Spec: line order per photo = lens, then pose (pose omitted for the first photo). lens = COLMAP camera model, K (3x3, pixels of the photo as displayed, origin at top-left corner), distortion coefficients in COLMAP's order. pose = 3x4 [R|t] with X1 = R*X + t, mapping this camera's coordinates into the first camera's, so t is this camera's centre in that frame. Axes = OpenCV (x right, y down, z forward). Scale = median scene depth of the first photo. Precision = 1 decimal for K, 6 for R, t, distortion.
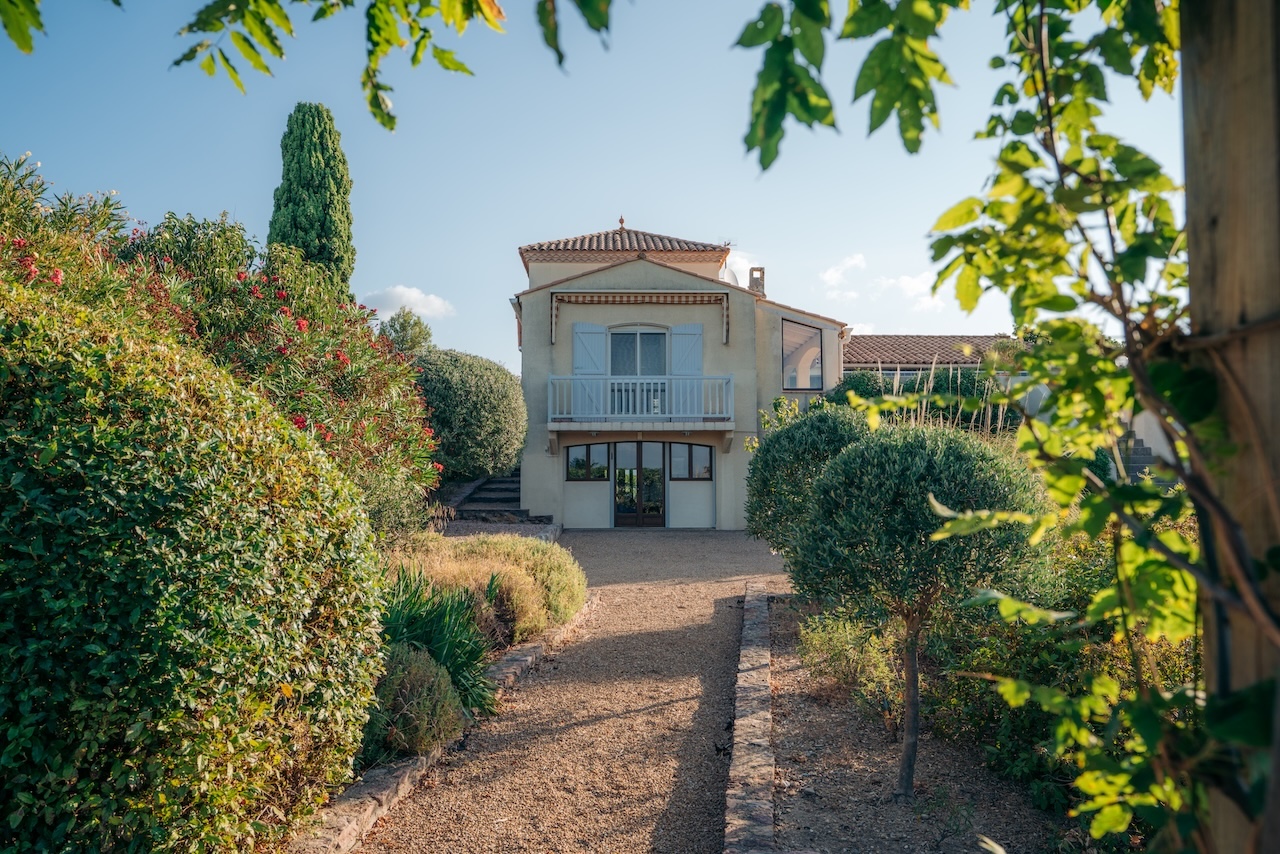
lens RADIAL K [[981.8, 0, 639.5], [0, 981.8, 424.7], [0, 0, 1]] dist [0.002774, 0.000125]
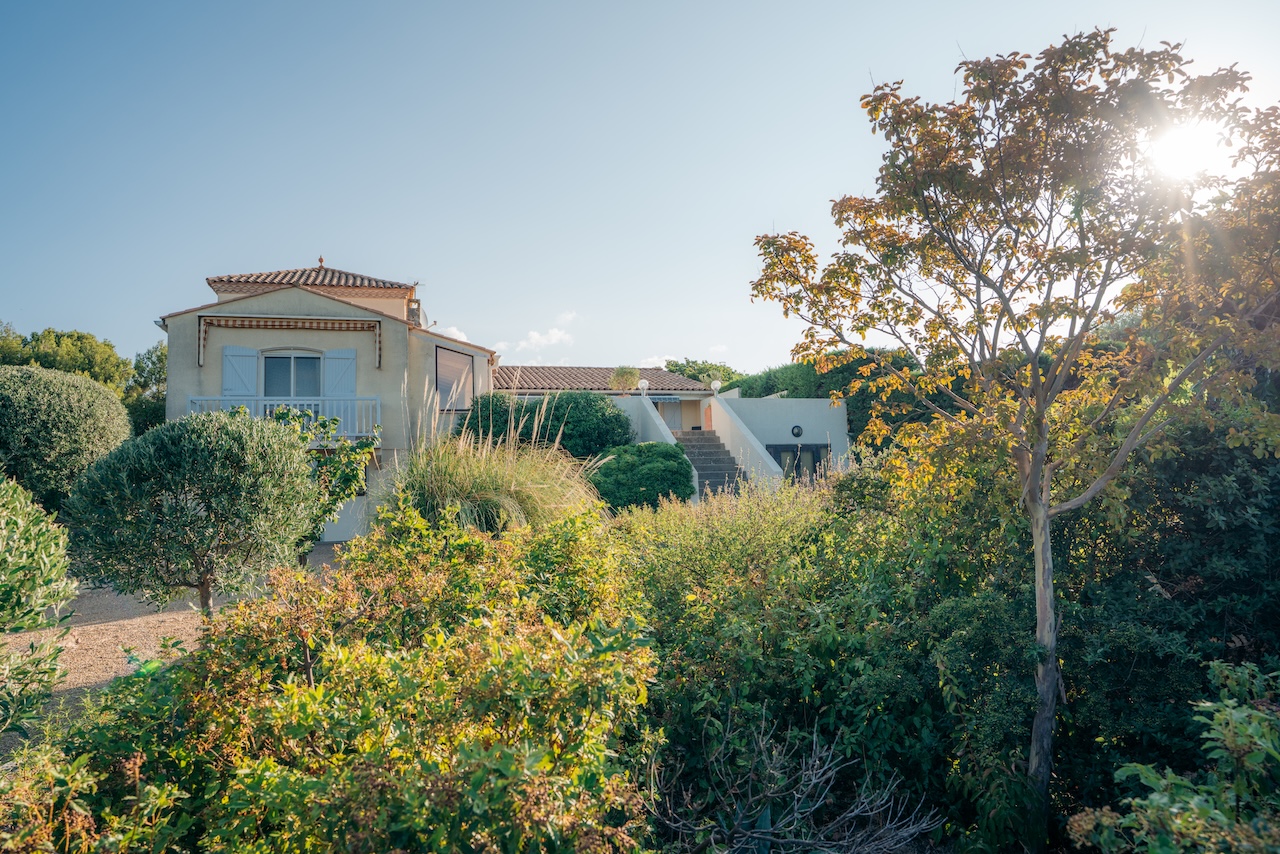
lens RADIAL K [[746.0, 0, 640.8], [0, 746.0, 429.9], [0, 0, 1]] dist [0.000678, -0.000009]
pose [[0.971797, -0.008180, 0.235677, 0.173039], [0.013039, 0.999733, -0.019065, 0.005027], [-0.235458, 0.021601, 0.971644, 0.137917]]
